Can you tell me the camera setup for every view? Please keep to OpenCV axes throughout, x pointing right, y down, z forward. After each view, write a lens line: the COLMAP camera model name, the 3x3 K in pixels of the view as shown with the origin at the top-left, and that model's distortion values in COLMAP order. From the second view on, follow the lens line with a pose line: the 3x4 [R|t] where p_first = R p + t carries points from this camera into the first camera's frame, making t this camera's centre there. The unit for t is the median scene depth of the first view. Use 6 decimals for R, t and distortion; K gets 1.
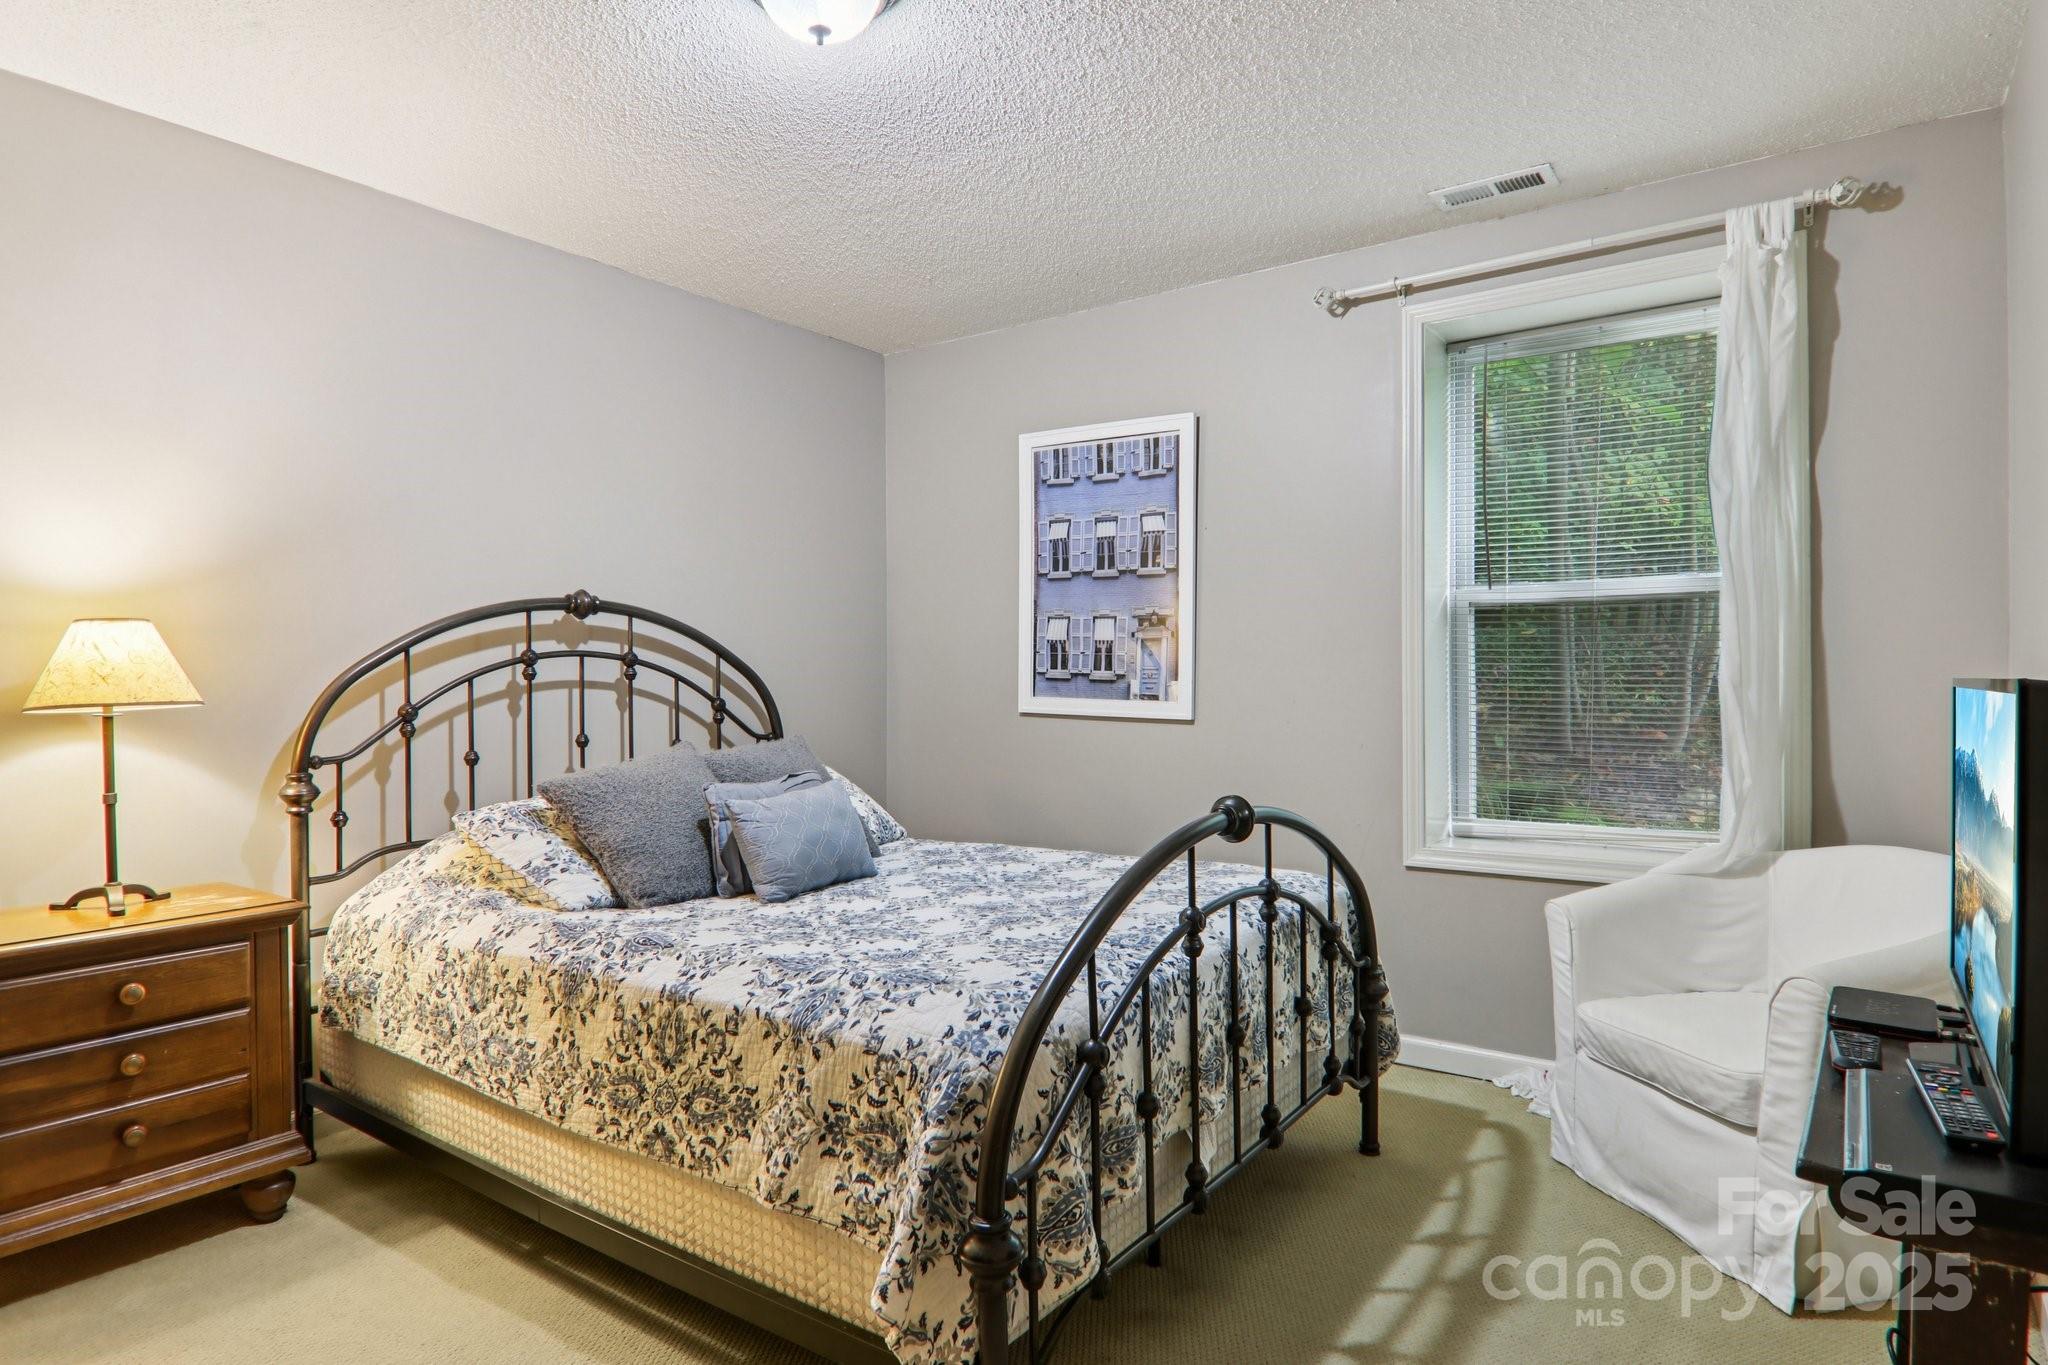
lens RADIAL K [[1076.9, 0, 1024.0], [0, 1076.9, 682.5], [0, 0, 1]] dist [-0.029587, -0.014160]
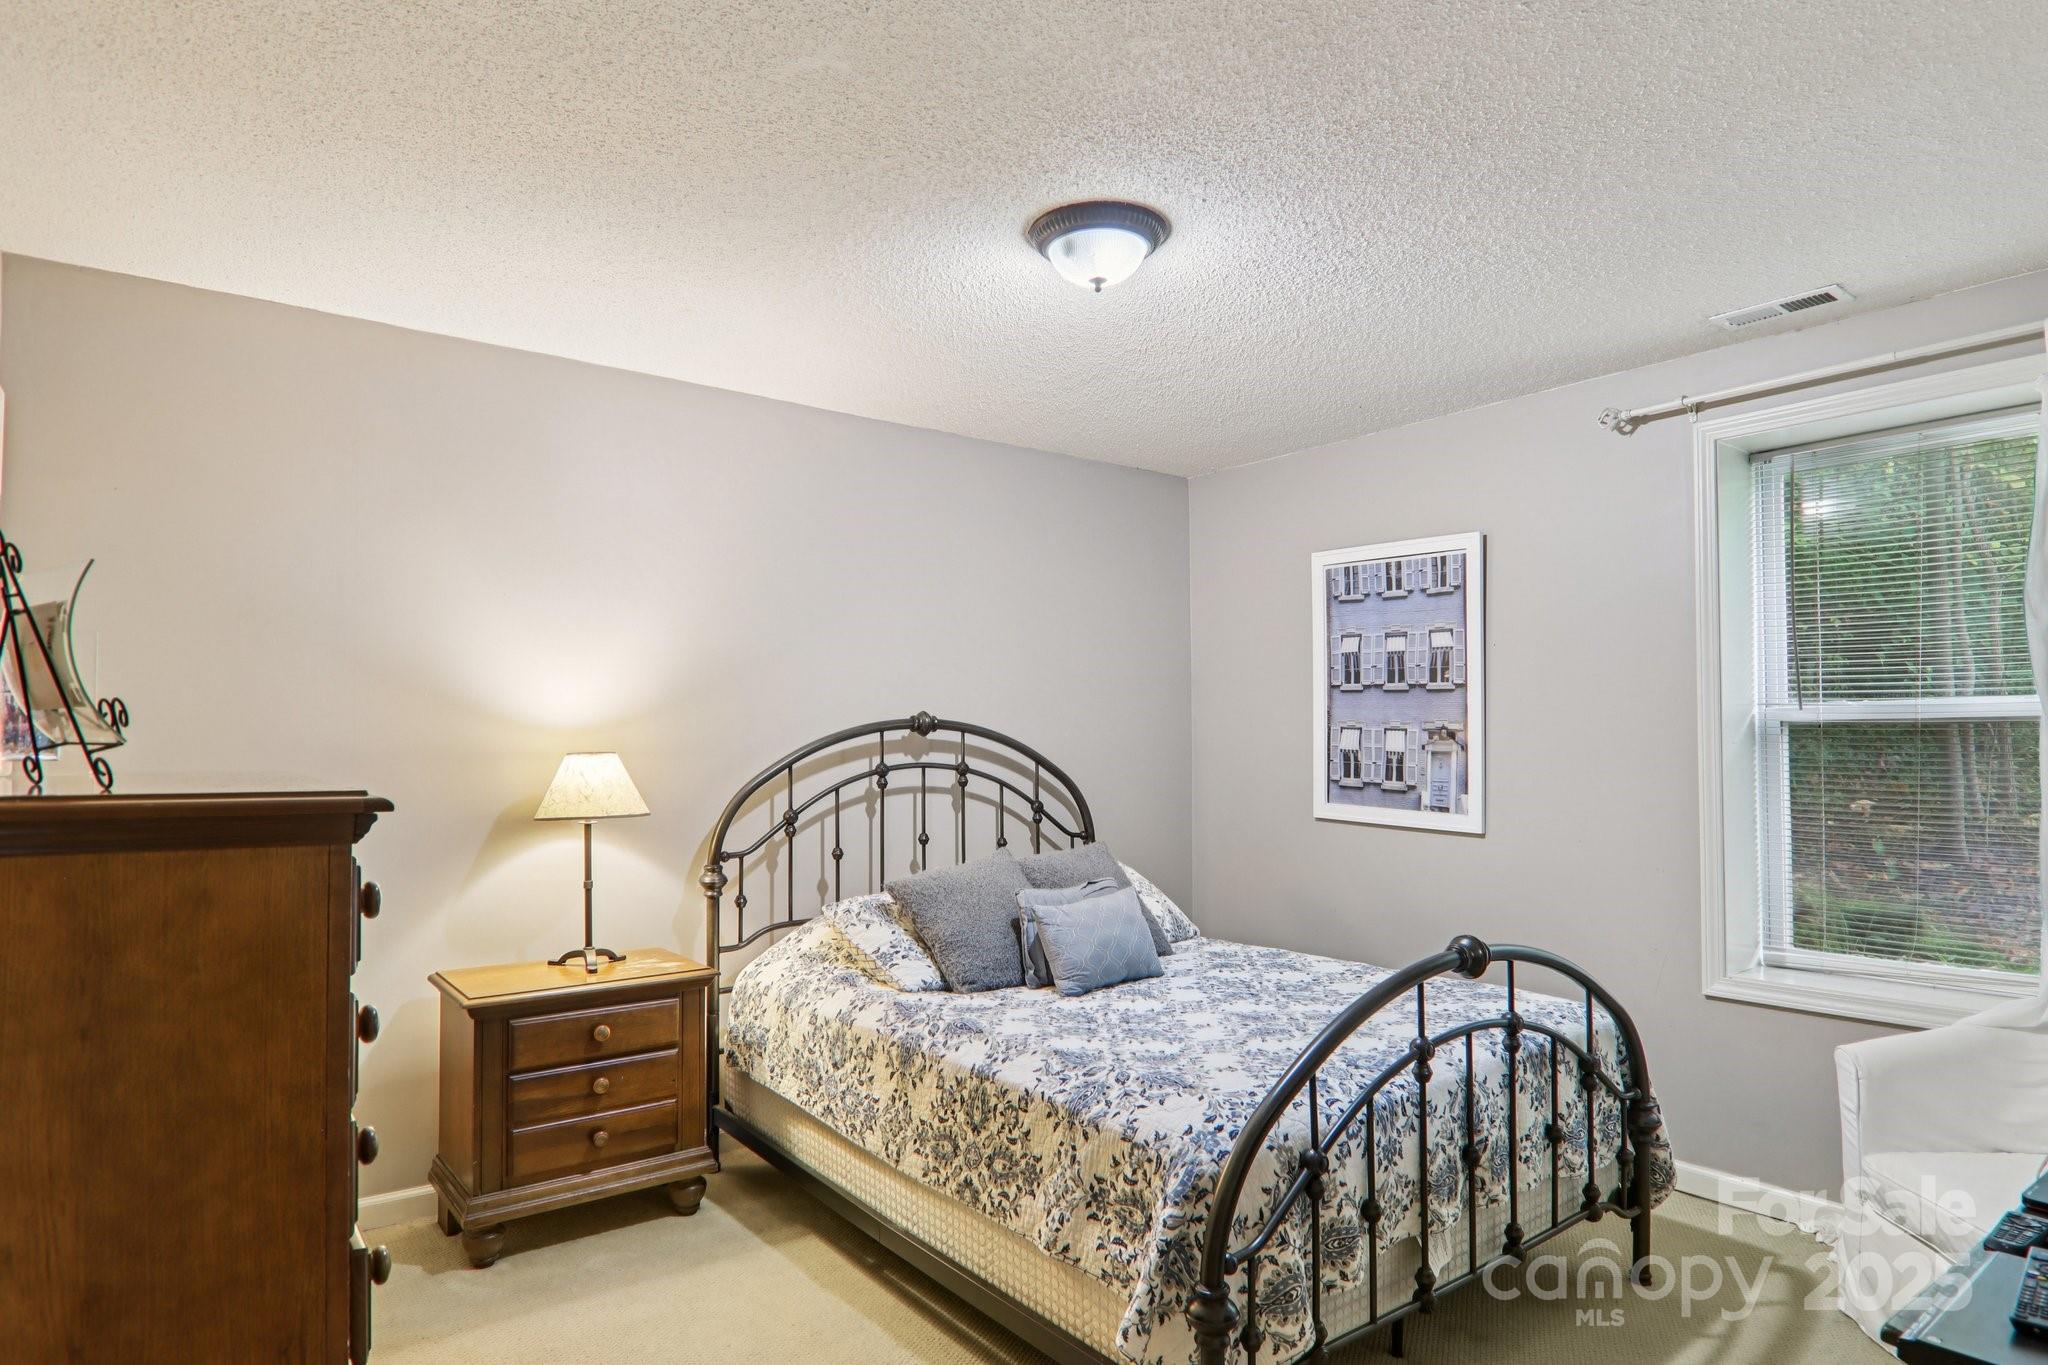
lens RADIAL K [[1141.5, 0, 1024.0], [0, 1141.5, 682.5], [0, 0, 1]] dist [-0.061233, -0.000670]
pose [[0.948631, -0.006774, -0.316312, 0.116339], [-0.003239, 0.999510, -0.031120, -0.100907], [0.316368, 0.030546, 0.948145, -0.204895]]
